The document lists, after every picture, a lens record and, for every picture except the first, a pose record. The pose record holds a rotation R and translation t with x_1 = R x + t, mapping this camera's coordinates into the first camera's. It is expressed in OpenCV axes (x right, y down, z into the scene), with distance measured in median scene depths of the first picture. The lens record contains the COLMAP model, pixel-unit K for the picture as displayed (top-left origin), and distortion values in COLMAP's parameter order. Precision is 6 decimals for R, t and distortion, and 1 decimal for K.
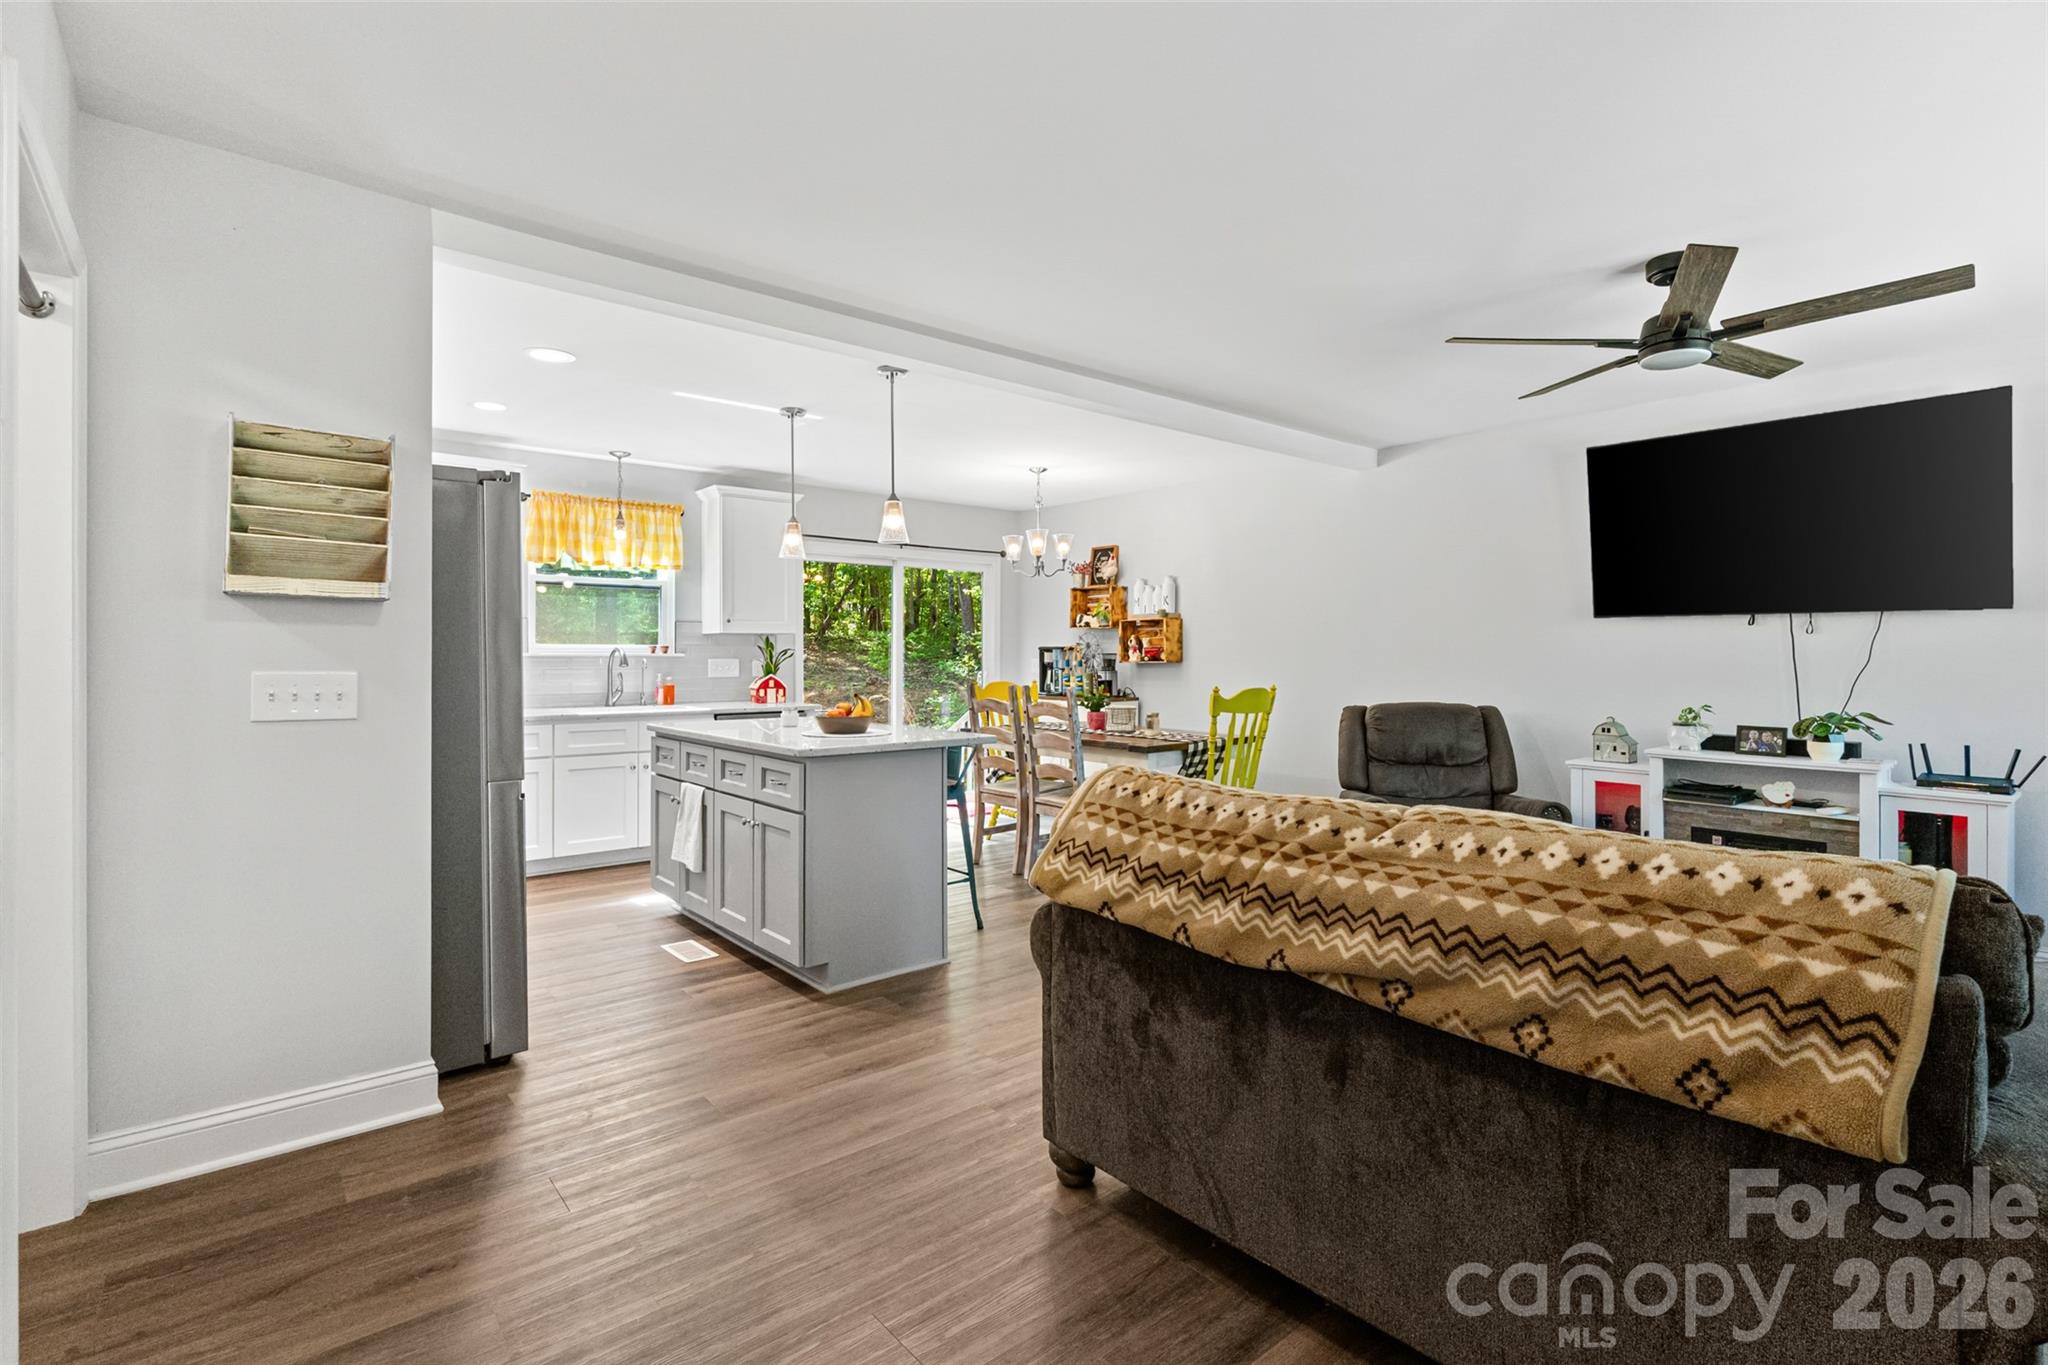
lens RADIAL K [[968.9, 0, 1032.5], [0, 968.9, 650.2], [0, 0, 1]] dist [-0.002372, 0.001338]
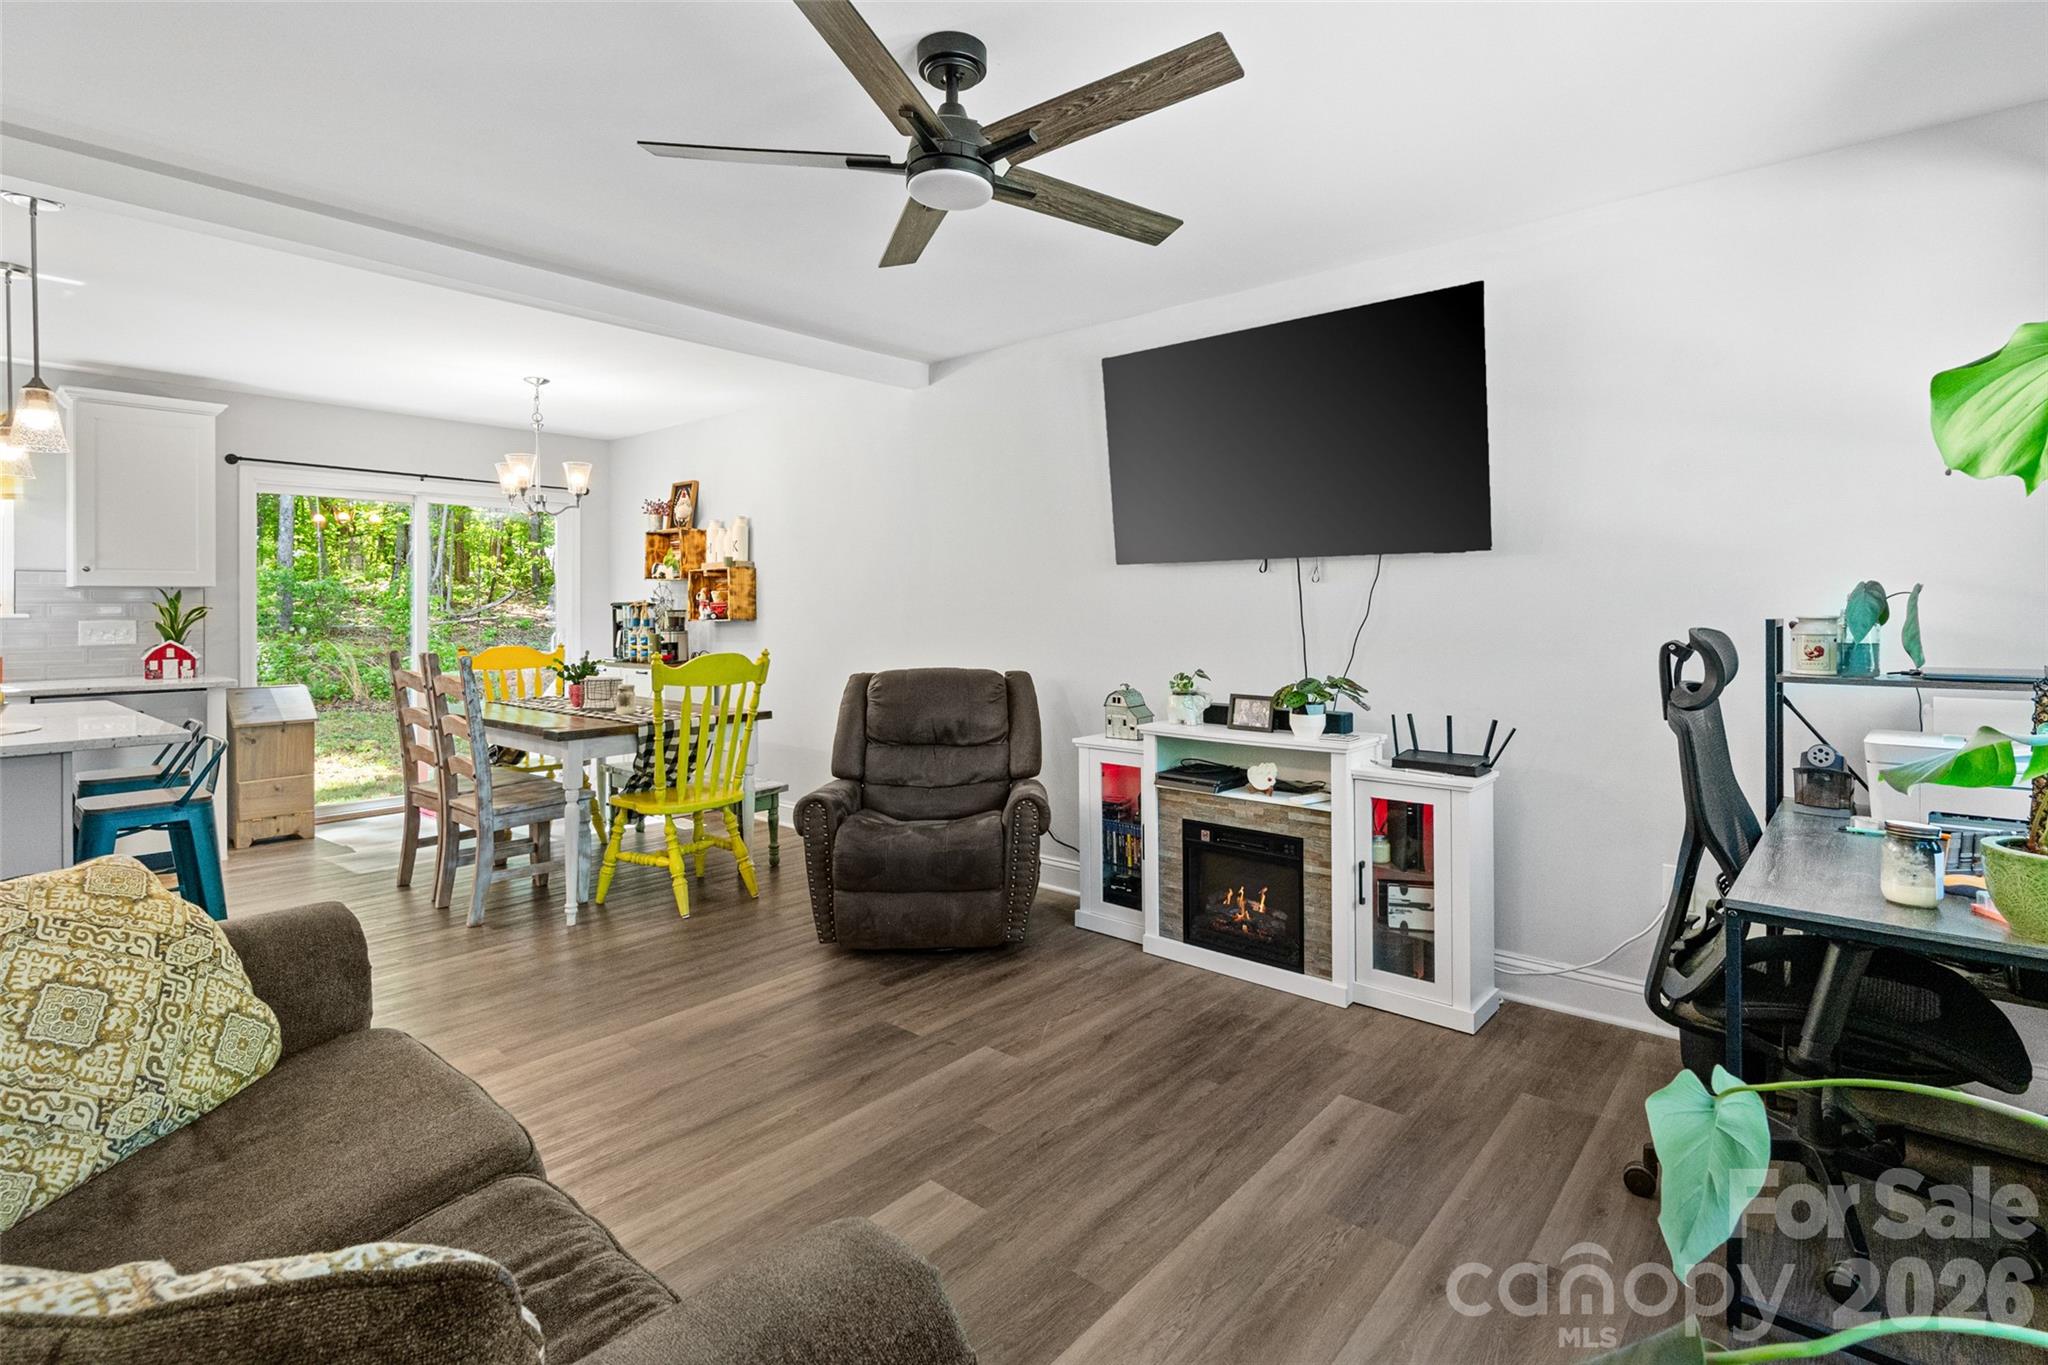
lens RADIAL K [[968.9, 0, 1061.1], [0, 968.9, 606.2], [0, 0, 1]] dist [-0.002372, 0.001338]
pose [[0.985976, -0.005586, 0.166796, 0.375394], [0.005431, 0.999984, 0.001381, 0.000963], [-0.166801, -0.000455, 0.985990, 0.177322]]
